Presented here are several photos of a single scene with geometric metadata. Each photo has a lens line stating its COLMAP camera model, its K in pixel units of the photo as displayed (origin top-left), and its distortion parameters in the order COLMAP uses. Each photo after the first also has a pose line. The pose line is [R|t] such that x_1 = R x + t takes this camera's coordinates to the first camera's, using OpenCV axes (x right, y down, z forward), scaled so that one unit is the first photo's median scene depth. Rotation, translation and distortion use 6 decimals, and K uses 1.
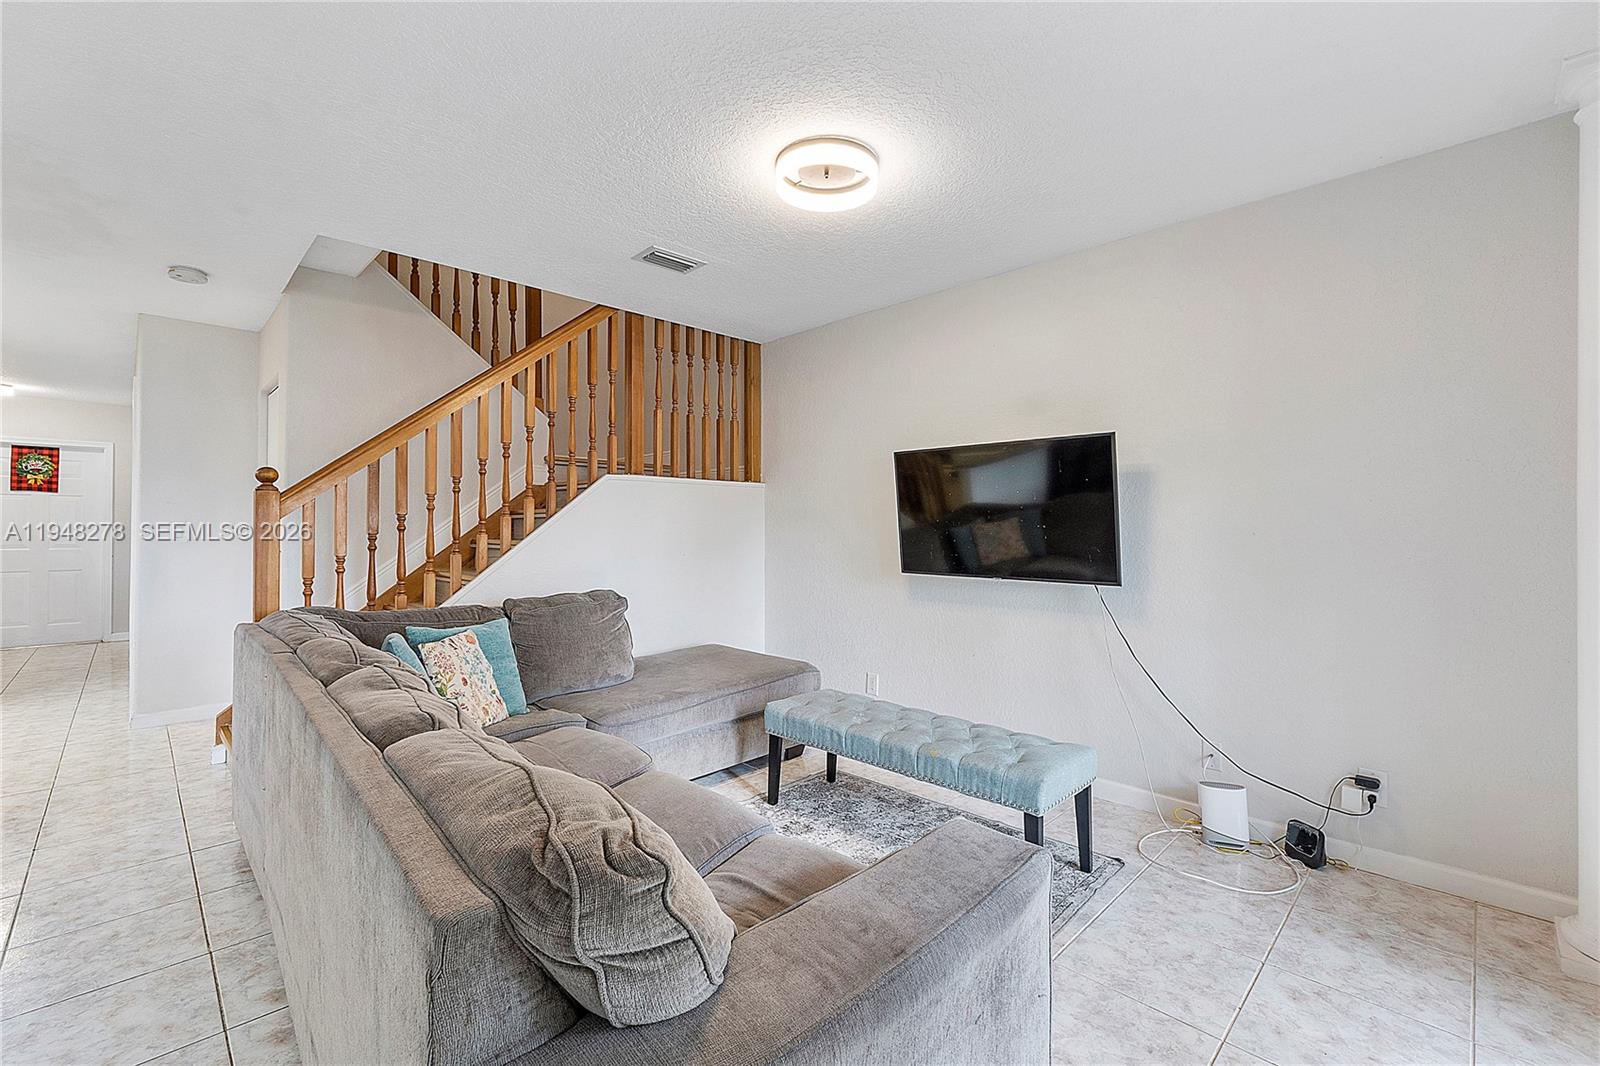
lens RADIAL K [[684.5, 0, 801.8], [0, 684.5, 528.2], [0, 0, 1]] dist [-0.011866, 0.000056]
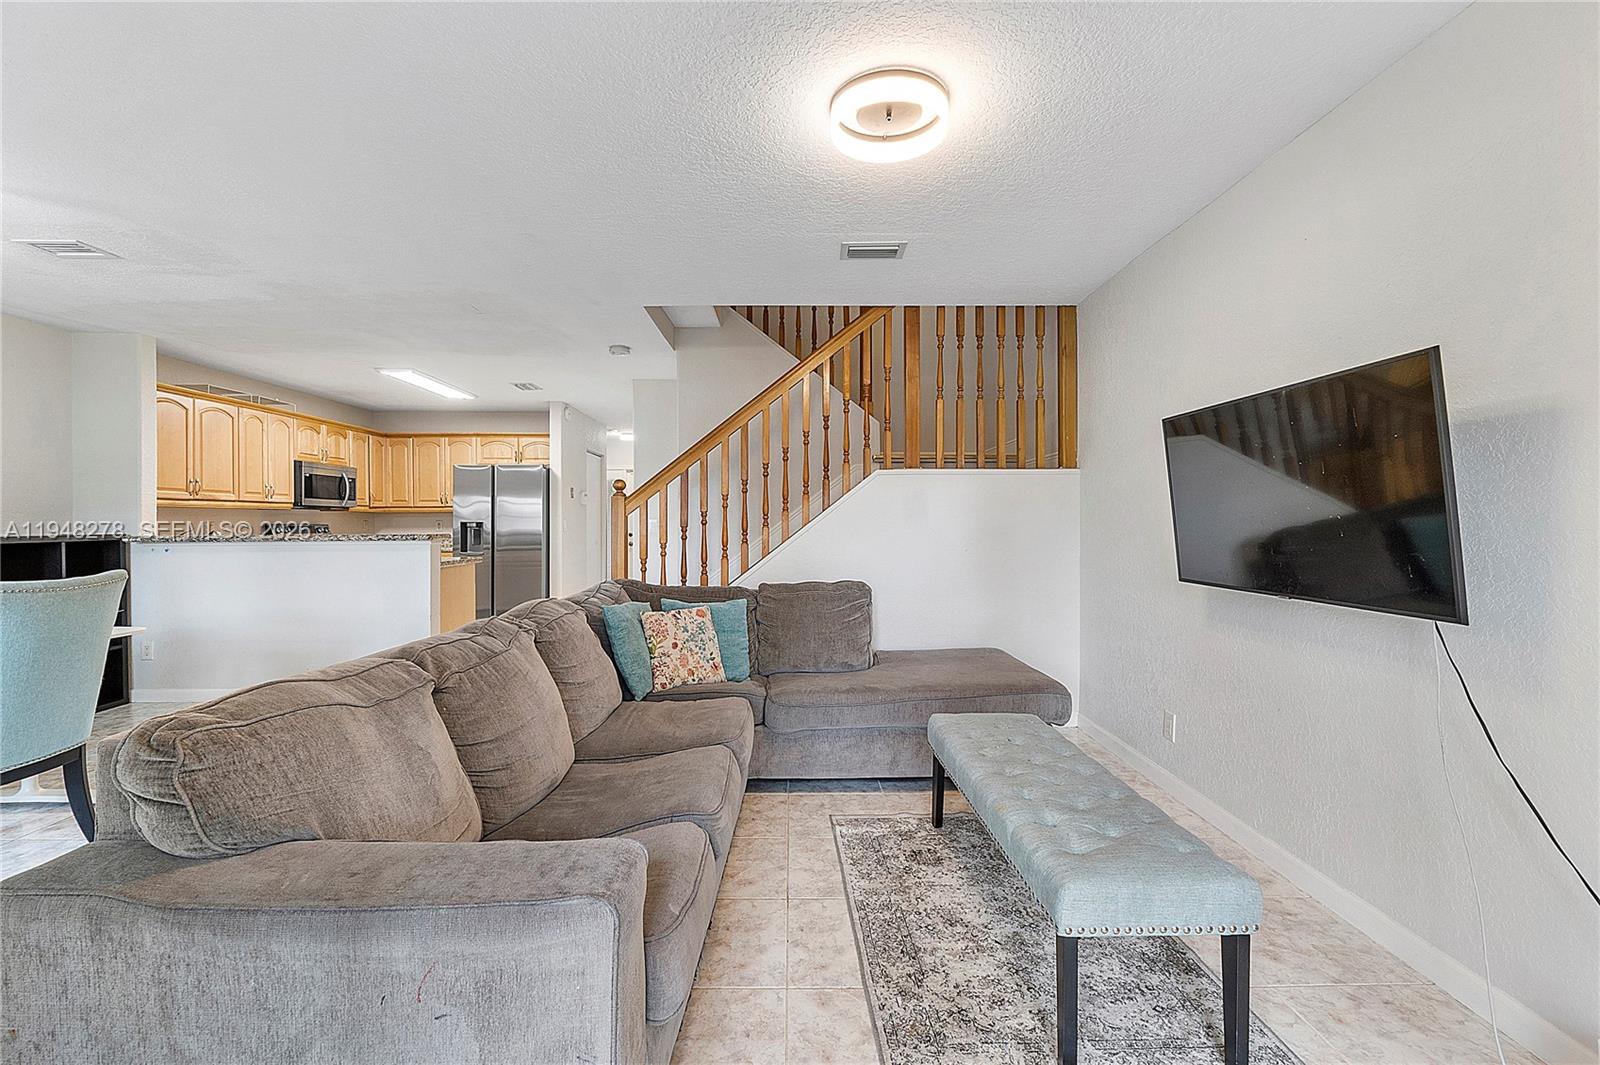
lens RADIAL K [[686.4, 0, 800.0], [0, 686.4, 532.5], [0, 0, 1]] dist [0.000280, -0.000149]
pose [[0.714415, 0.007141, -0.699685, 0.419715], [0.001330, 0.999932, 0.011564, 0.004132], [0.699721, -0.009192, 0.714358, 0.208980]]
